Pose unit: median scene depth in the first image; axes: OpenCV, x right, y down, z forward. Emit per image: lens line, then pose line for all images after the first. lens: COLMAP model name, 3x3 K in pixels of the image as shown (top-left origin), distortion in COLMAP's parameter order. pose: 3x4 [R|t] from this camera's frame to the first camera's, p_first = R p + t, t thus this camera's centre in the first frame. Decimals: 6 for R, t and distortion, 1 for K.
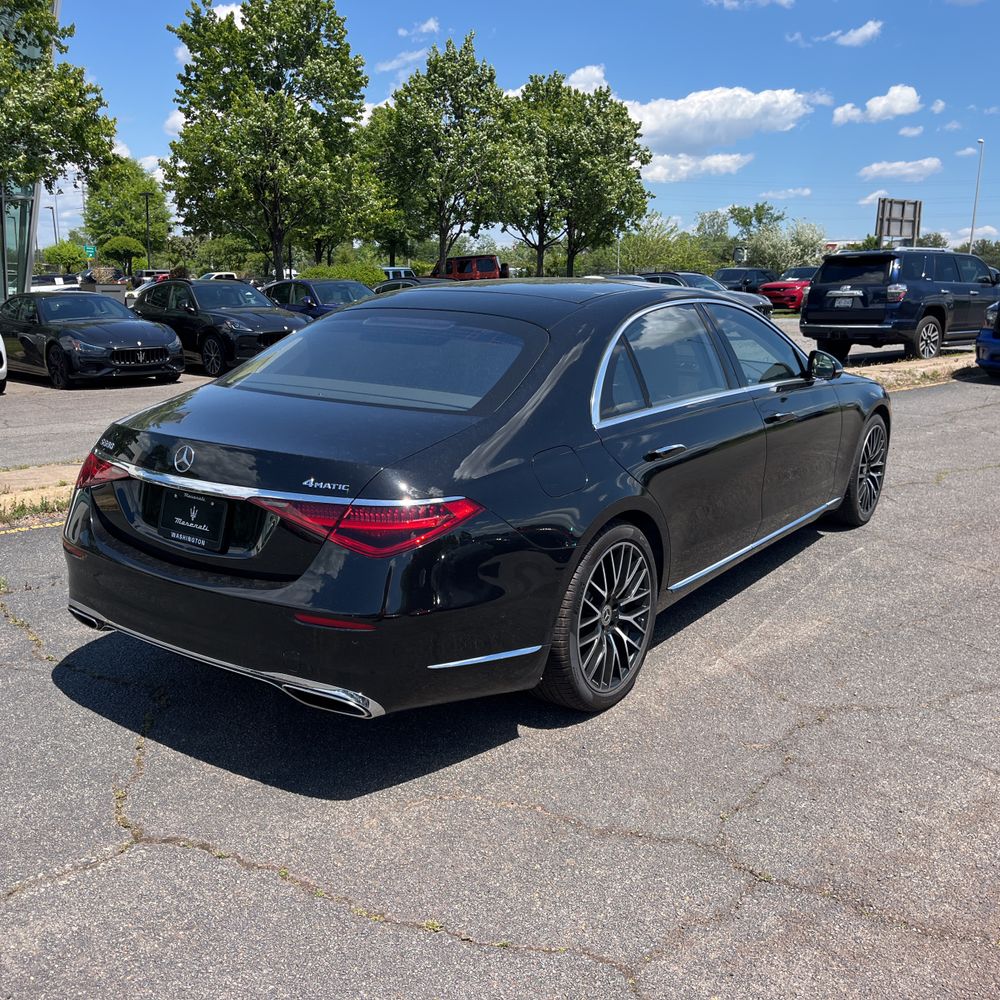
lens RADIAL K [[1013.2, 0, 493.7], [0, 1013.2, 498.8], [0, 0, 1]] dist [0.022092, 0.000000]
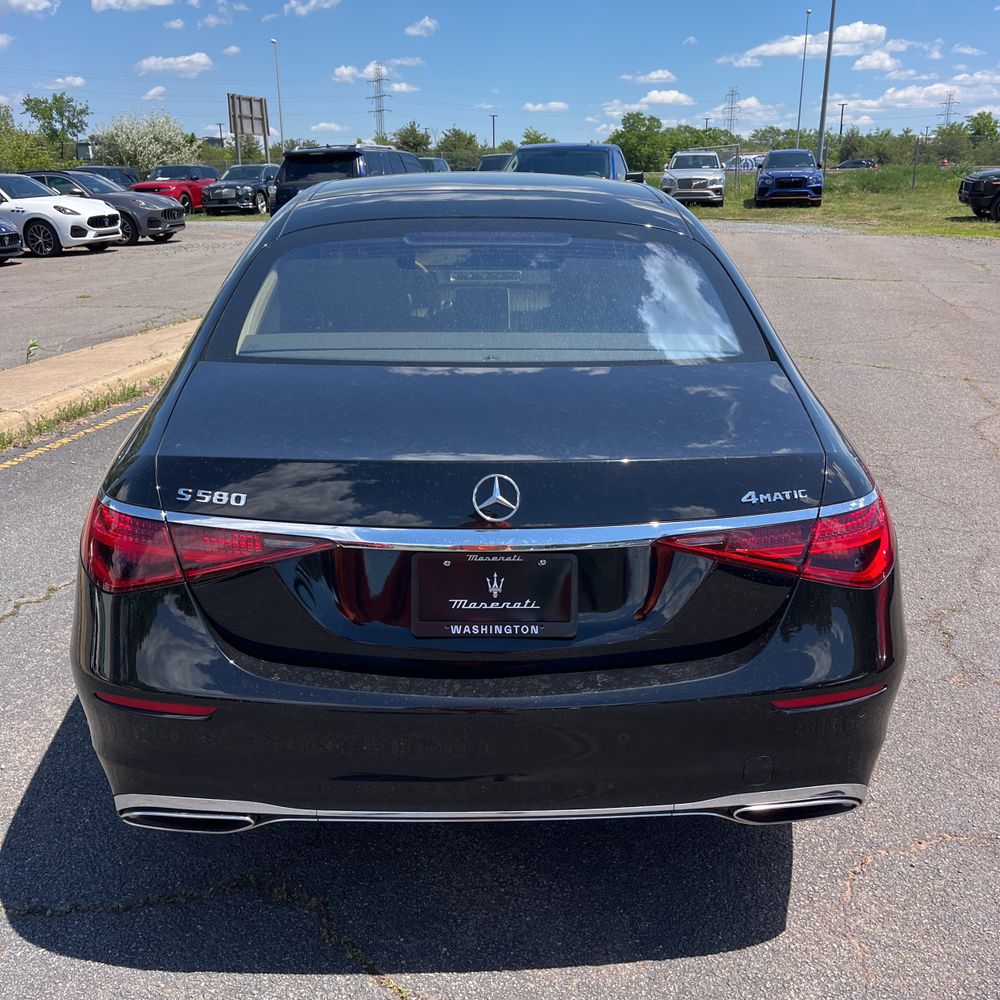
lens RADIAL K [[1013.2, 0, 503.6], [0, 1013.2, 502.0], [0, 0, 1]] dist [0.022092, 0.000000]
pose [[0.798309, -0.192589, 0.570625, -0.119072], [0.138145, 0.980785, 0.137754, -0.021651], [-0.586190, -0.031141, 0.809575, 0.103109]]
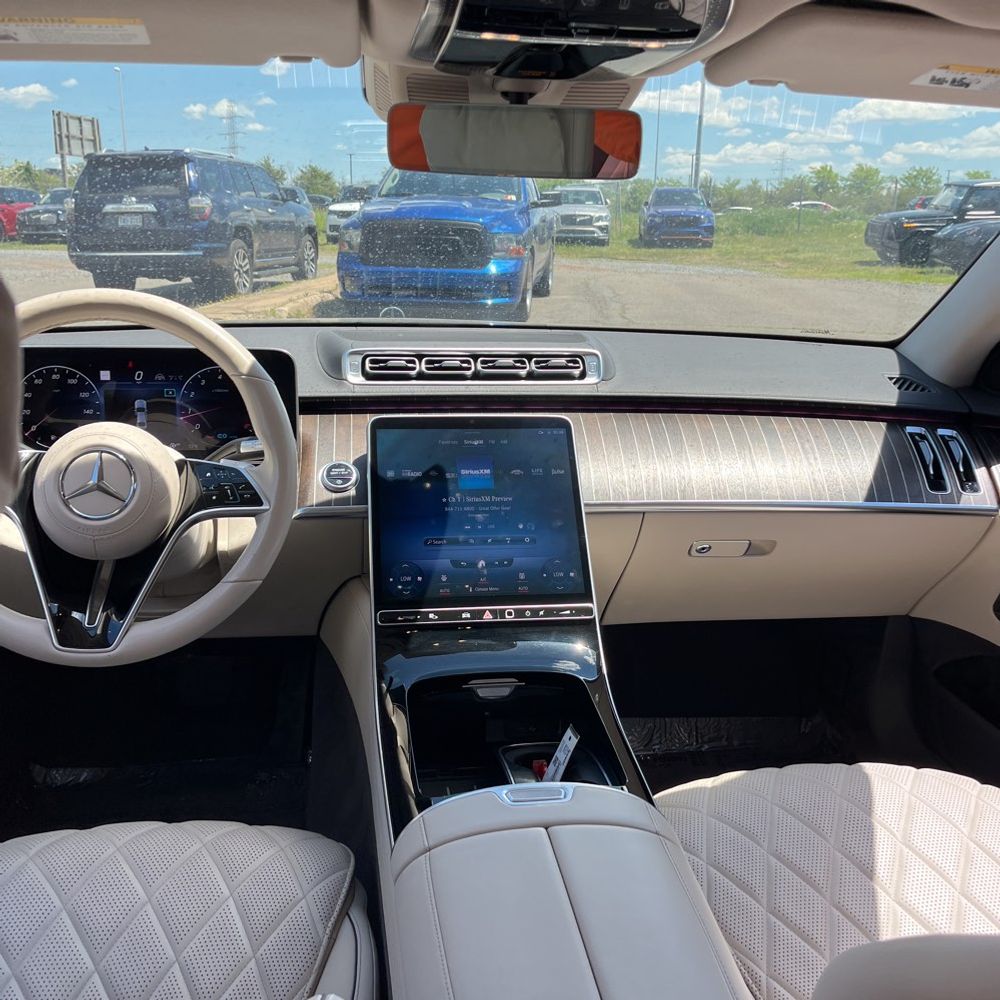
lens RADIAL K [[1013.2, 0, 490.7], [0, 1013.2, 503.0], [0, 0, 1]] dist [0.022092, 0.000000]
pose [[0.718395, -0.179676, 0.672030, -0.000674], [0.135739, 0.983704, 0.117902, -0.043115], [-0.682263, 0.006520, 0.731078, 0.282830]]
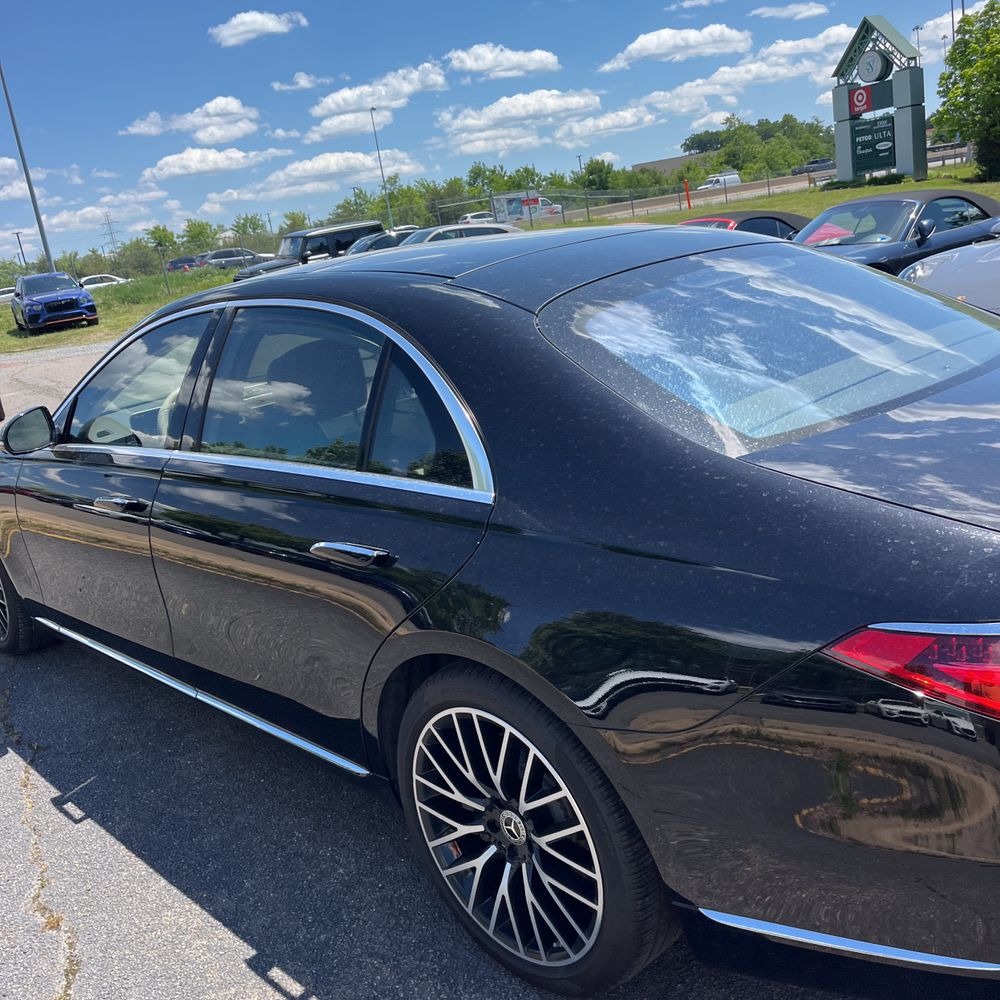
lens RADIAL K [[1013.2, 0, 492.0], [0, 1013.2, 505.8], [0, 0, 1]] dist [0.022092, 0.000000]
pose [[0.185227, -0.290015, 0.938926, -0.171606], [0.355133, 0.910641, 0.211219, -0.052856], [-0.916281, 0.294321, 0.271669, 0.237774]]
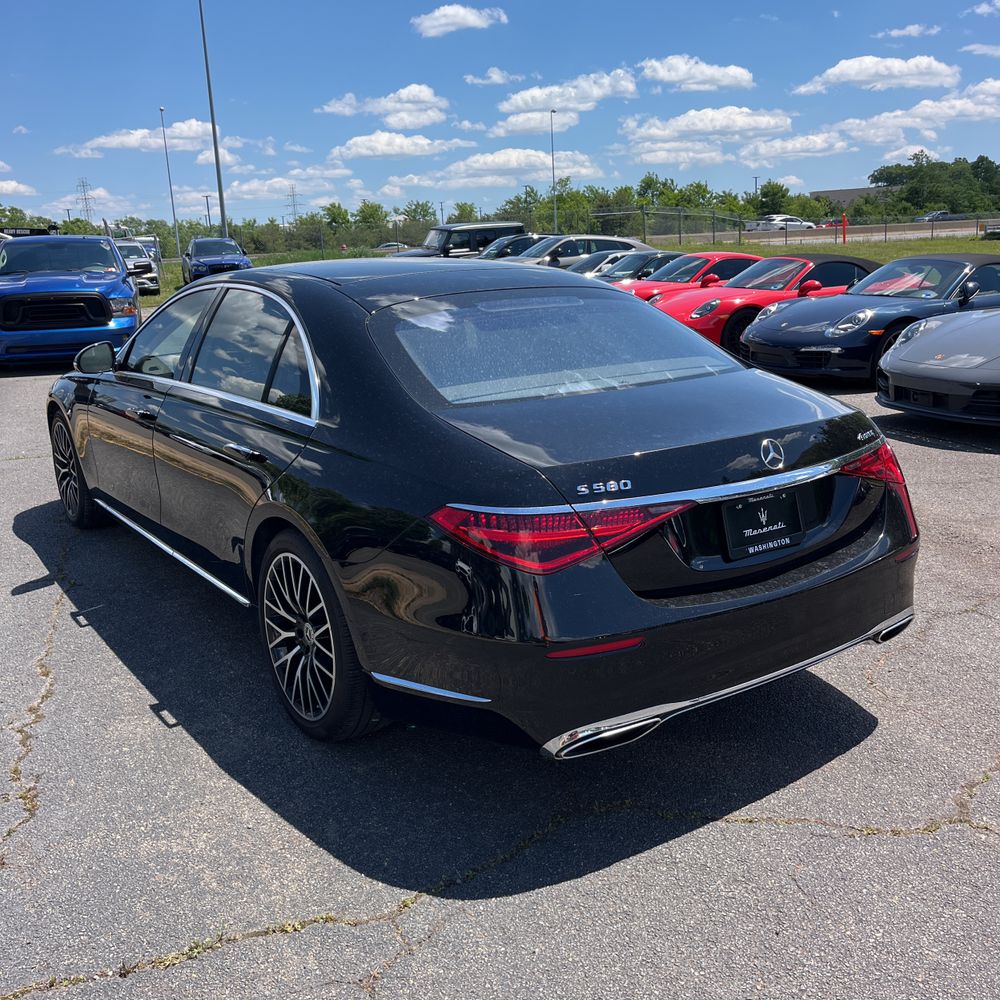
lens RADIAL K [[1013.2, 0, 500.6], [0, 1013.2, 503.3], [0, 0, 1]] dist [0.022092, 0.000000]
pose [[0.335664, -0.248380, 0.908645, -0.224261], [0.245245, 0.954388, 0.170288, -0.038571], [-0.909497, 0.165681, 0.381268, 0.169449]]
